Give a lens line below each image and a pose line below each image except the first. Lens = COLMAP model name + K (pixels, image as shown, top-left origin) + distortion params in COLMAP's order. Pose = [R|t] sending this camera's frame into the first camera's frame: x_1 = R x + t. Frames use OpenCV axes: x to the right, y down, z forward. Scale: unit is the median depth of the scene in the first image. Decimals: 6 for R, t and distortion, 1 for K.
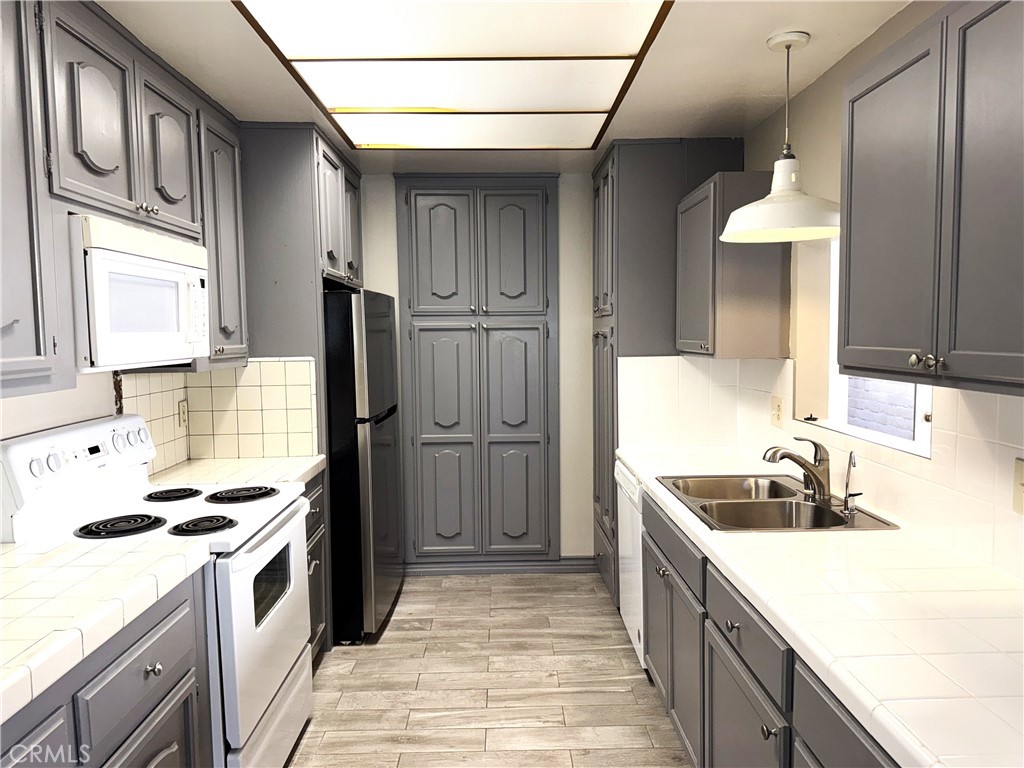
lens RADIAL K [[735.4, 0, 512.0], [0, 735.4, 384.0], [0, 0, 1]] dist [-0.002997, -0.002537]
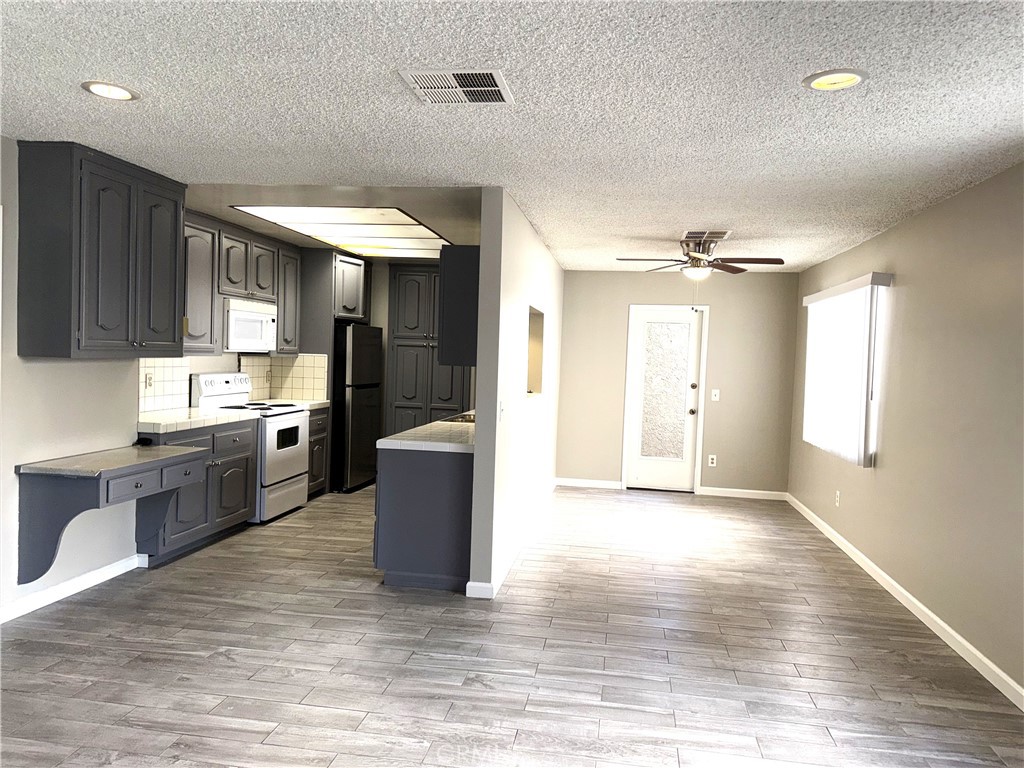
lens RADIAL K [[723.9, 0, 512.0], [0, 723.9, 384.0], [0, 0, 1]] dist [0.042041, -0.056714]
pose [[0.982962, 0.053601, -0.175823, 0.794907], [-0.059527, 0.997817, -0.028603, 0.096252], [0.173906, 0.038582, 0.984006, -1.239260]]
